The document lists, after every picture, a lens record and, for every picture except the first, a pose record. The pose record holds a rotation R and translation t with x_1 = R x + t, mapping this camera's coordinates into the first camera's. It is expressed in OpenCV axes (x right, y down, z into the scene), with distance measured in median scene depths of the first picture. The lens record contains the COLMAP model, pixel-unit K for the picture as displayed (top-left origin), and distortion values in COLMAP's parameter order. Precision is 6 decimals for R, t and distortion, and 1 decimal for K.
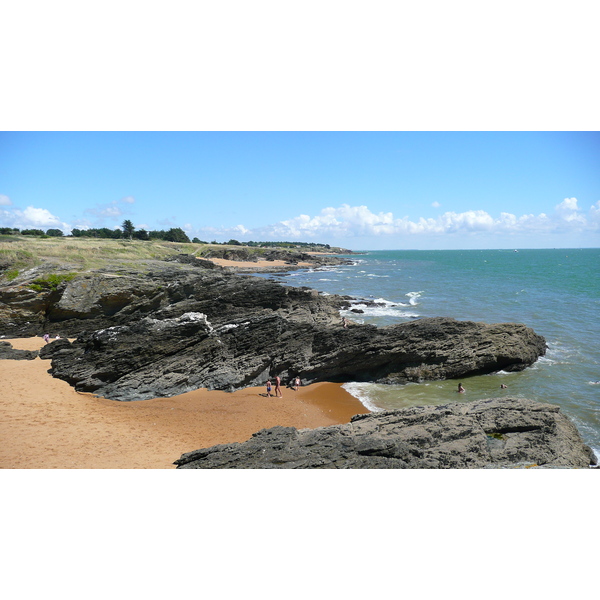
lens RADIAL K [[462.2, 0, 299.6], [0, 462.2, 302.1], [0, 0, 1]] dist [-0.001140, 0.002481]
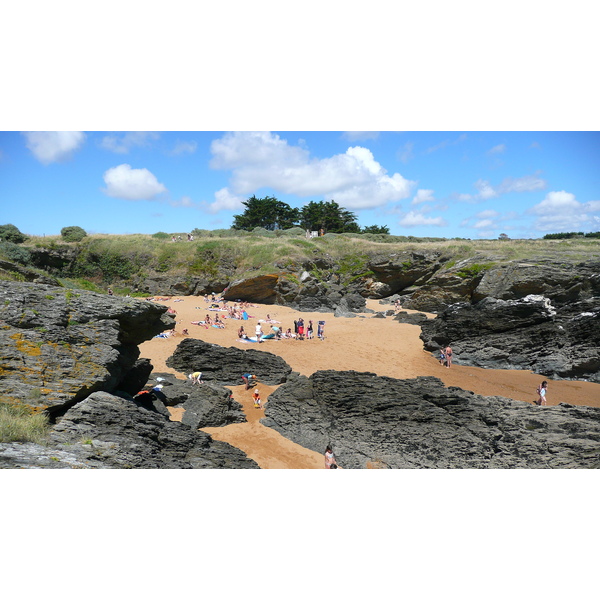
lens RADIAL K [[462.2, 0, 299.5], [0, 462.2, 297.9], [0, 0, 1]] dist [-0.001140, 0.002481]
pose [[0.443332, 0.048716, -0.895033, 0.437417], [-0.065707, 0.997602, 0.021752, 0.040270], [0.893946, 0.049167, 0.445470, 0.105247]]
